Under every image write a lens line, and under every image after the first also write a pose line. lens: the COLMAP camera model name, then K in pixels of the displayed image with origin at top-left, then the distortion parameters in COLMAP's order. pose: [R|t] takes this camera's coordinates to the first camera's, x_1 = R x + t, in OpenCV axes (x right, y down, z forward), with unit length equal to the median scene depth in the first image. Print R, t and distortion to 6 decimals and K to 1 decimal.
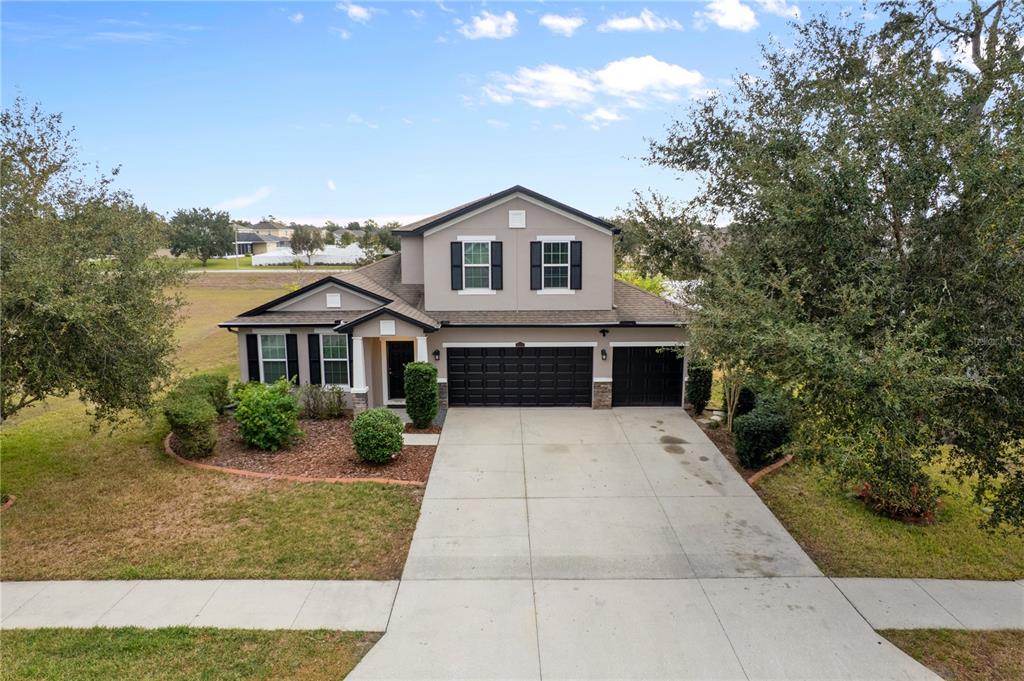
lens RADIAL K [[669.4, 0, 512.0], [0, 669.4, 340.5], [0, 0, 1]] dist [-0.003012, 0.046400]
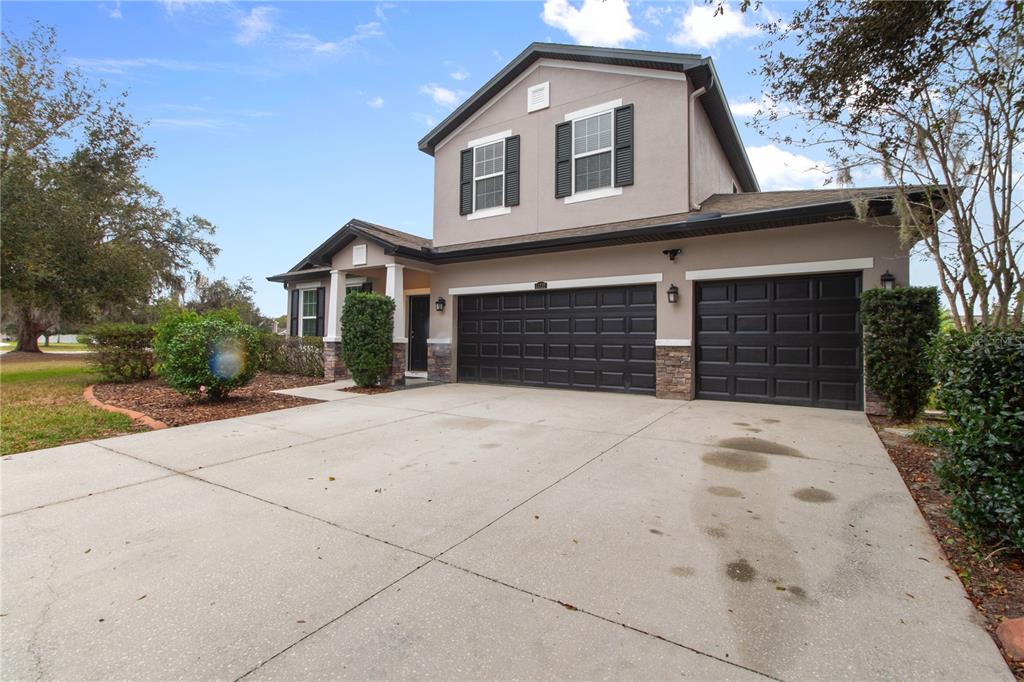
lens RADIAL K [[472.1, 0, 506.4], [0, 472.1, 331.0], [0, 0, 1]] dist [0.001131, 0.000006]
pose [[0.830485, -0.003400, -0.557031, 0.240978], [-0.109101, 0.979621, -0.168641, 0.130921], [0.546252, 0.200827, 0.813189, 0.630336]]
